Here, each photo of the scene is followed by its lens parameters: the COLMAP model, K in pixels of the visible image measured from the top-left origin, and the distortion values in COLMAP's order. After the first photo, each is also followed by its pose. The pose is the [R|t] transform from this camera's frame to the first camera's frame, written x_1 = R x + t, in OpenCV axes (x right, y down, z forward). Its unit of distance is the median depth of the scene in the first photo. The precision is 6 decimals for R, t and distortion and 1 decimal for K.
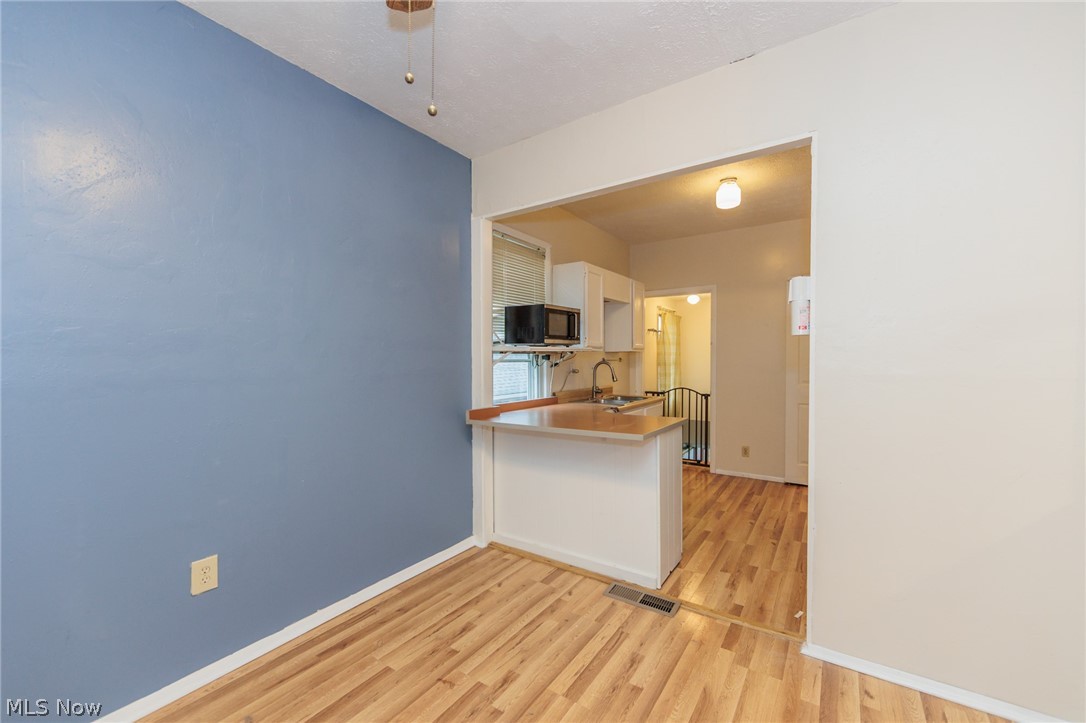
lens RADIAL K [[436.7, 0, 544.6], [0, 436.7, 378.4], [0, 0, 1]] dist [-0.003156, 0.000262]
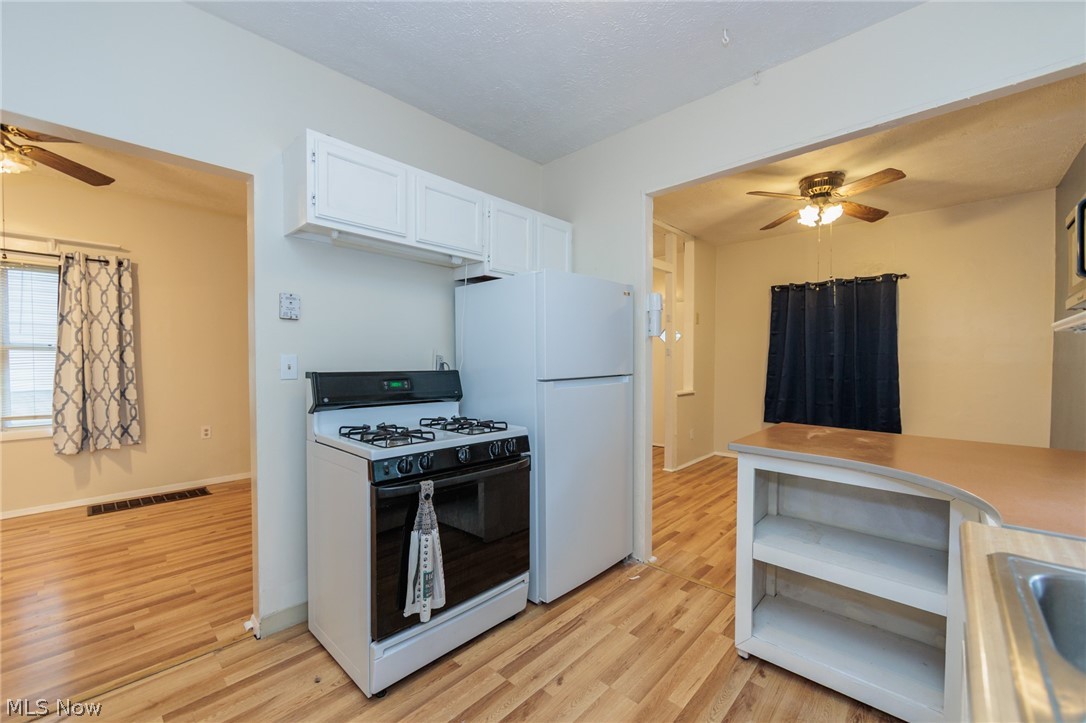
lens RADIAL K [[436.7, 0, 550.7], [0, 436.7, 370.9], [0, 0, 1]] dist [-0.003156, 0.000262]
pose [[-0.988608, 0.000849, 0.150509, 0.550690], [0.011462, 0.997505, 0.069660, -0.069736], [-0.150074, 0.070592, -0.986151, 1.859570]]
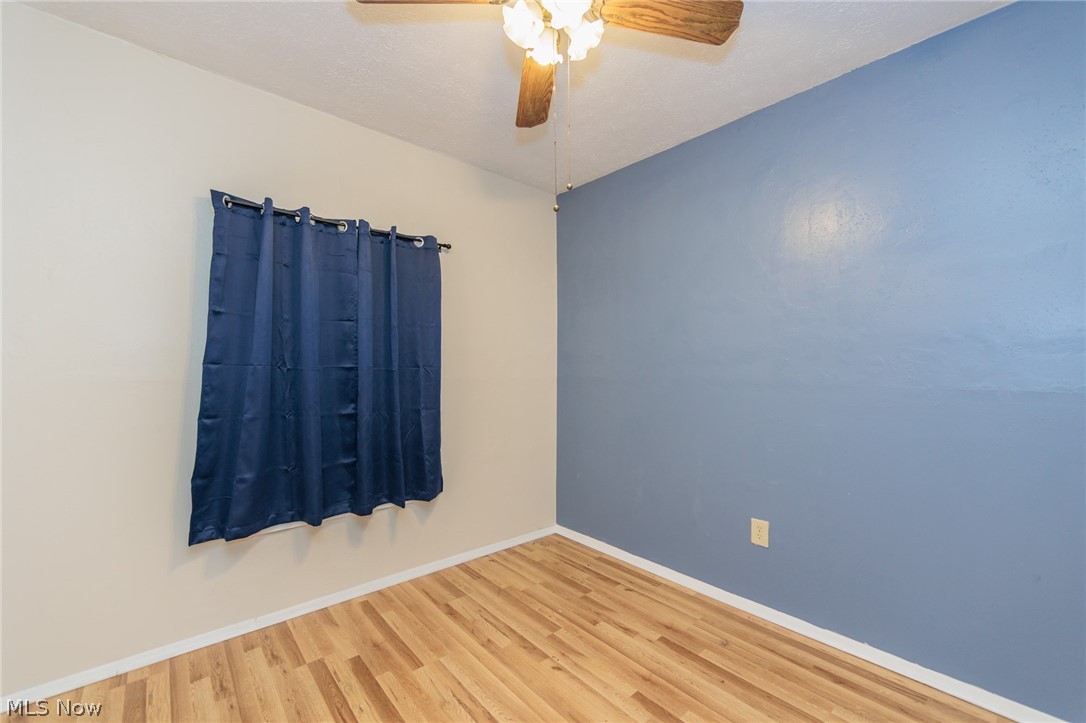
lens RADIAL K [[436.7, 0, 548.1], [0, 436.7, 363.6], [0, 0, 1]] dist [-0.003156, 0.000262]
pose [[-0.250060, -0.010199, -0.968177, 0.452440], [-0.039473, 0.999221, -0.000332, -0.018700], [0.967425, 0.038134, -0.250268, 0.486392]]
